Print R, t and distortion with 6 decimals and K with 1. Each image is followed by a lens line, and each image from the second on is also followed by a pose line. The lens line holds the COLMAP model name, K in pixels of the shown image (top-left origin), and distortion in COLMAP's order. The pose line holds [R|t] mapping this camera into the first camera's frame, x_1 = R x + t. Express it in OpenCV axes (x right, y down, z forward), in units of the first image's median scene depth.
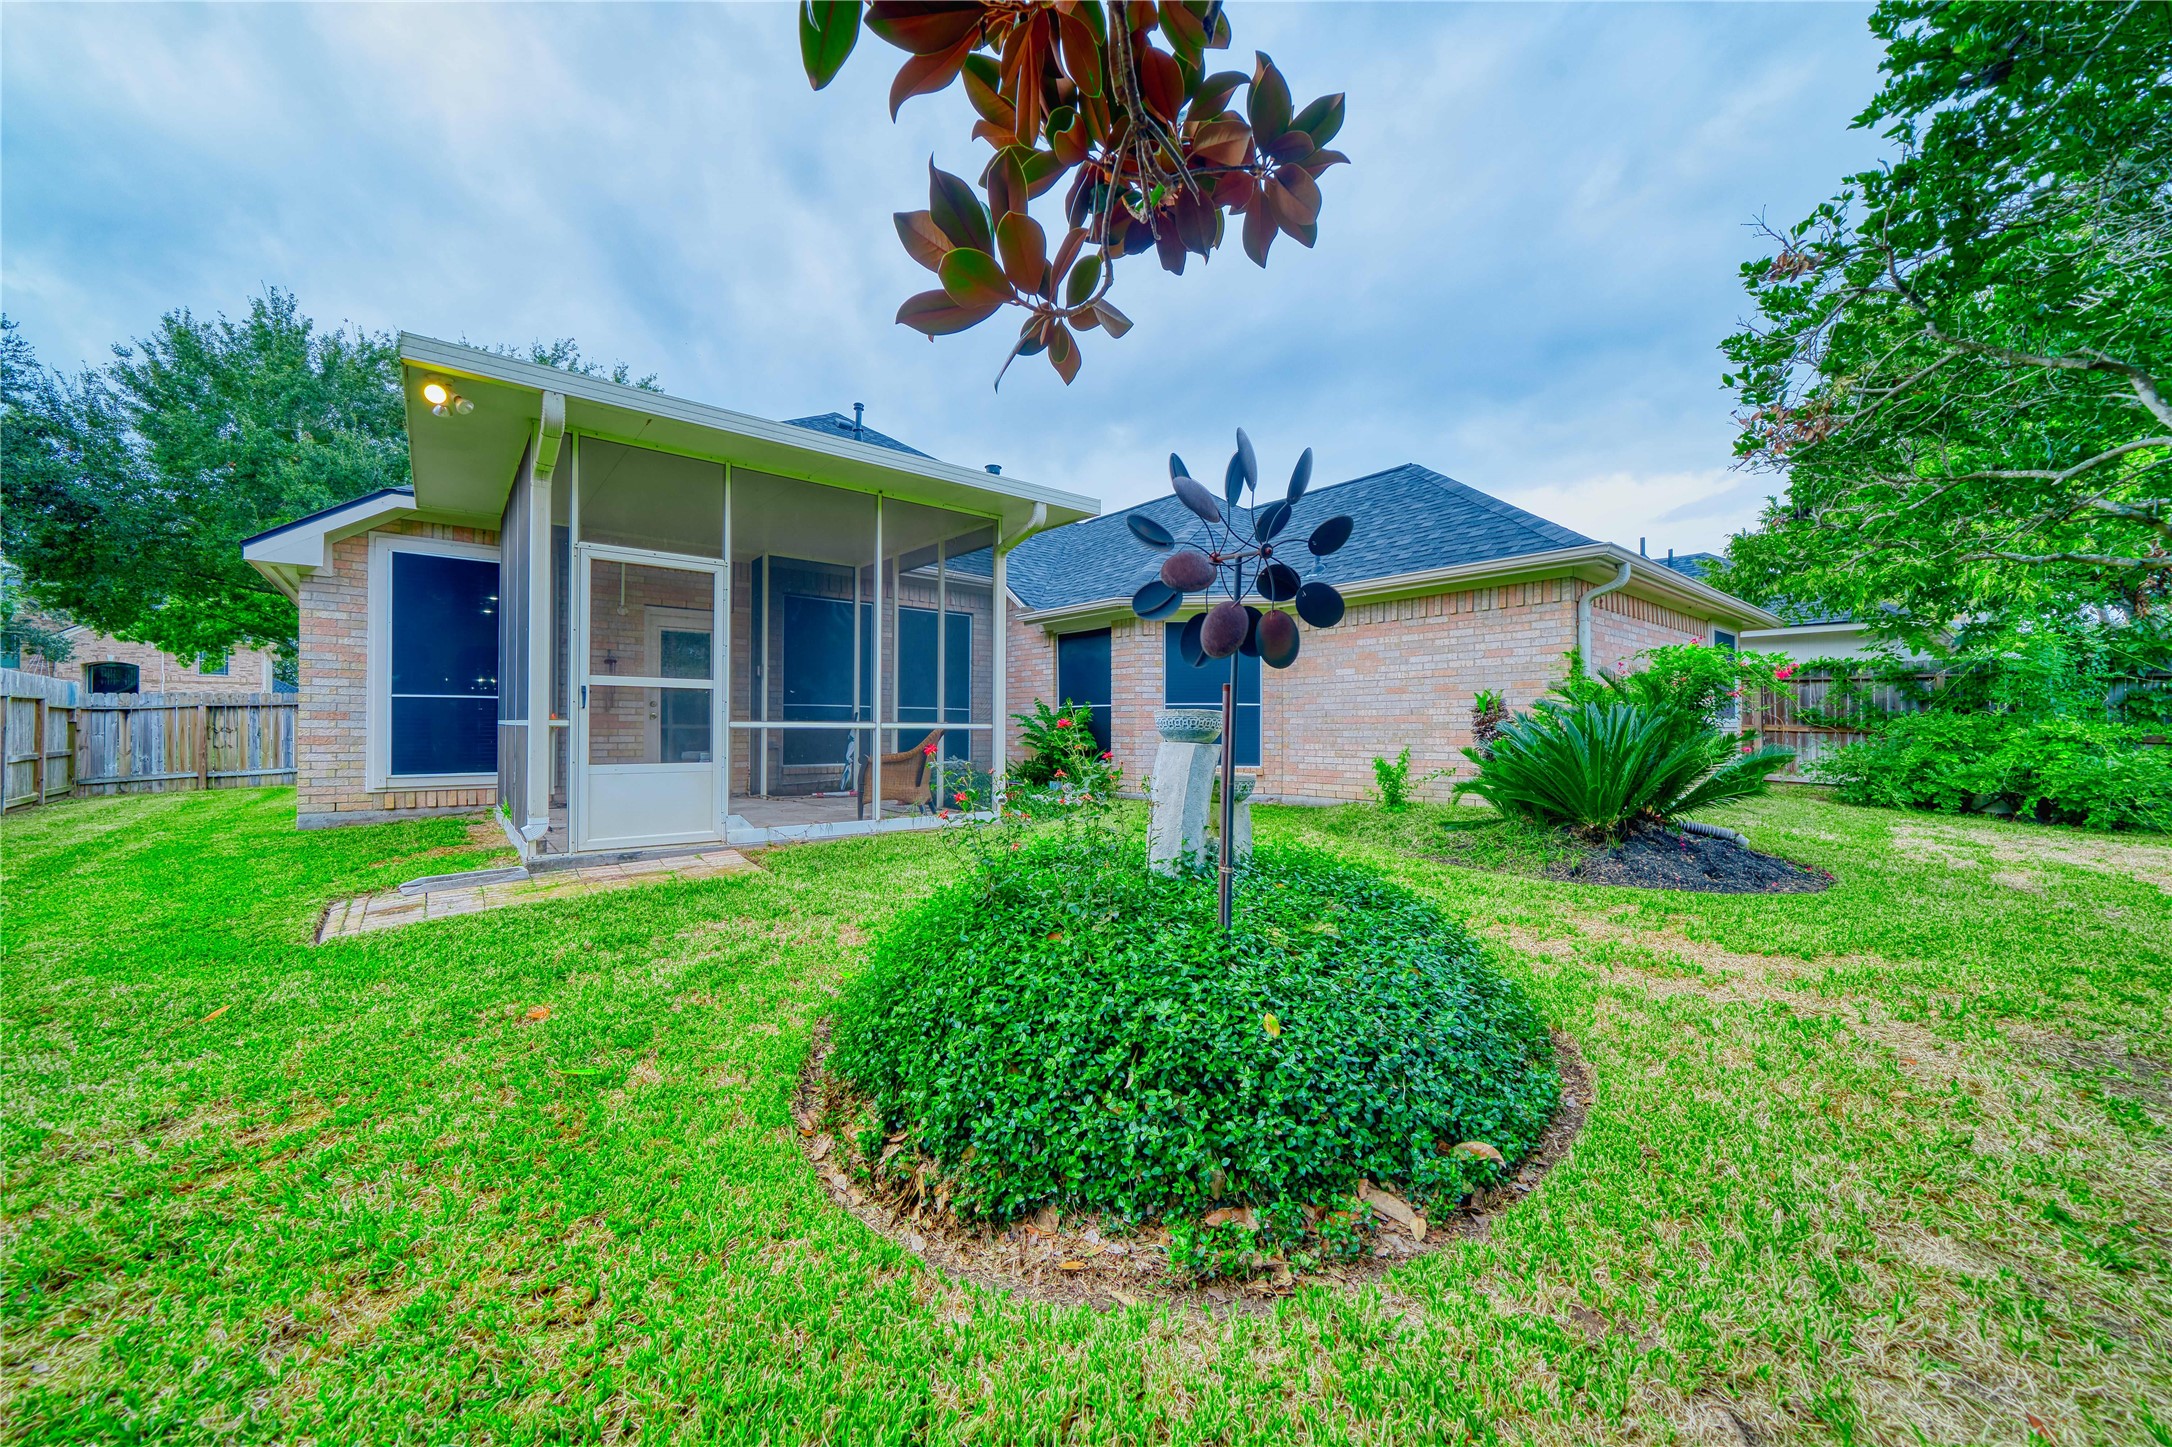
lens RADIAL K [[779.6, 0, 1084.3], [0, 779.6, 723.9], [0, 0, 1]] dist [-0.007728, 0.000159]
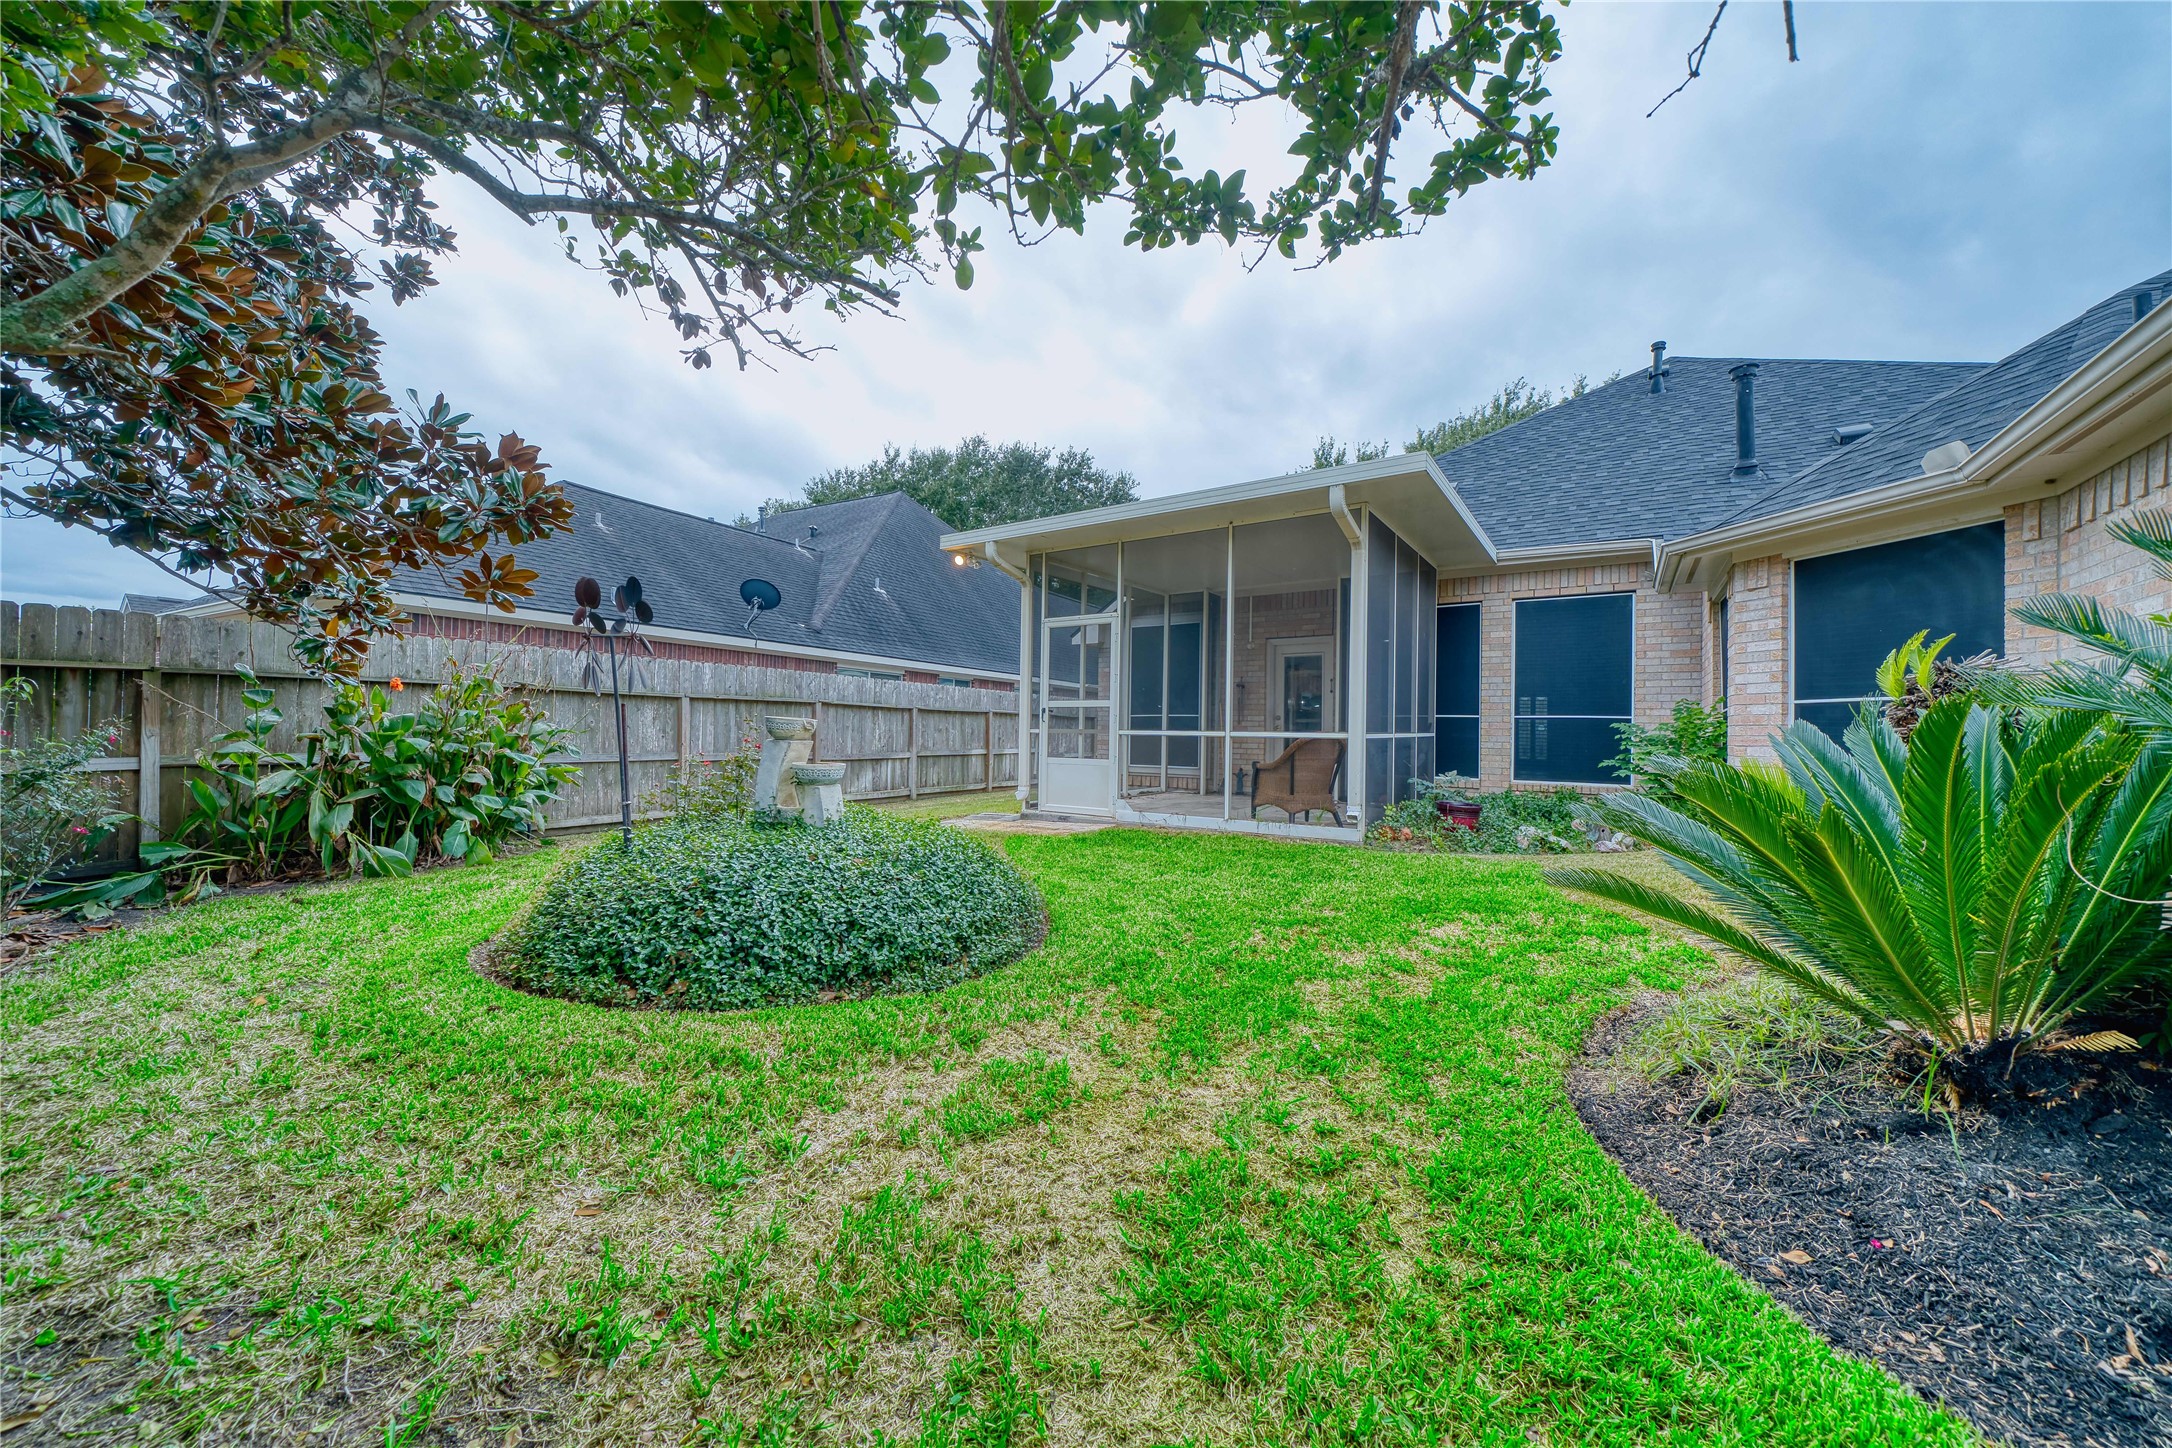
lens RADIAL K [[779.6, 0, 1084.3], [0, 779.6, 724.4], [0, 0, 1]] dist [-0.007728, 0.000159]
pose [[0.290783, -0.010418, -0.956732, 0.826795], [-0.012554, 0.999813, -0.014703, 0.008375], [0.956707, 0.016286, 0.290598, 0.551636]]
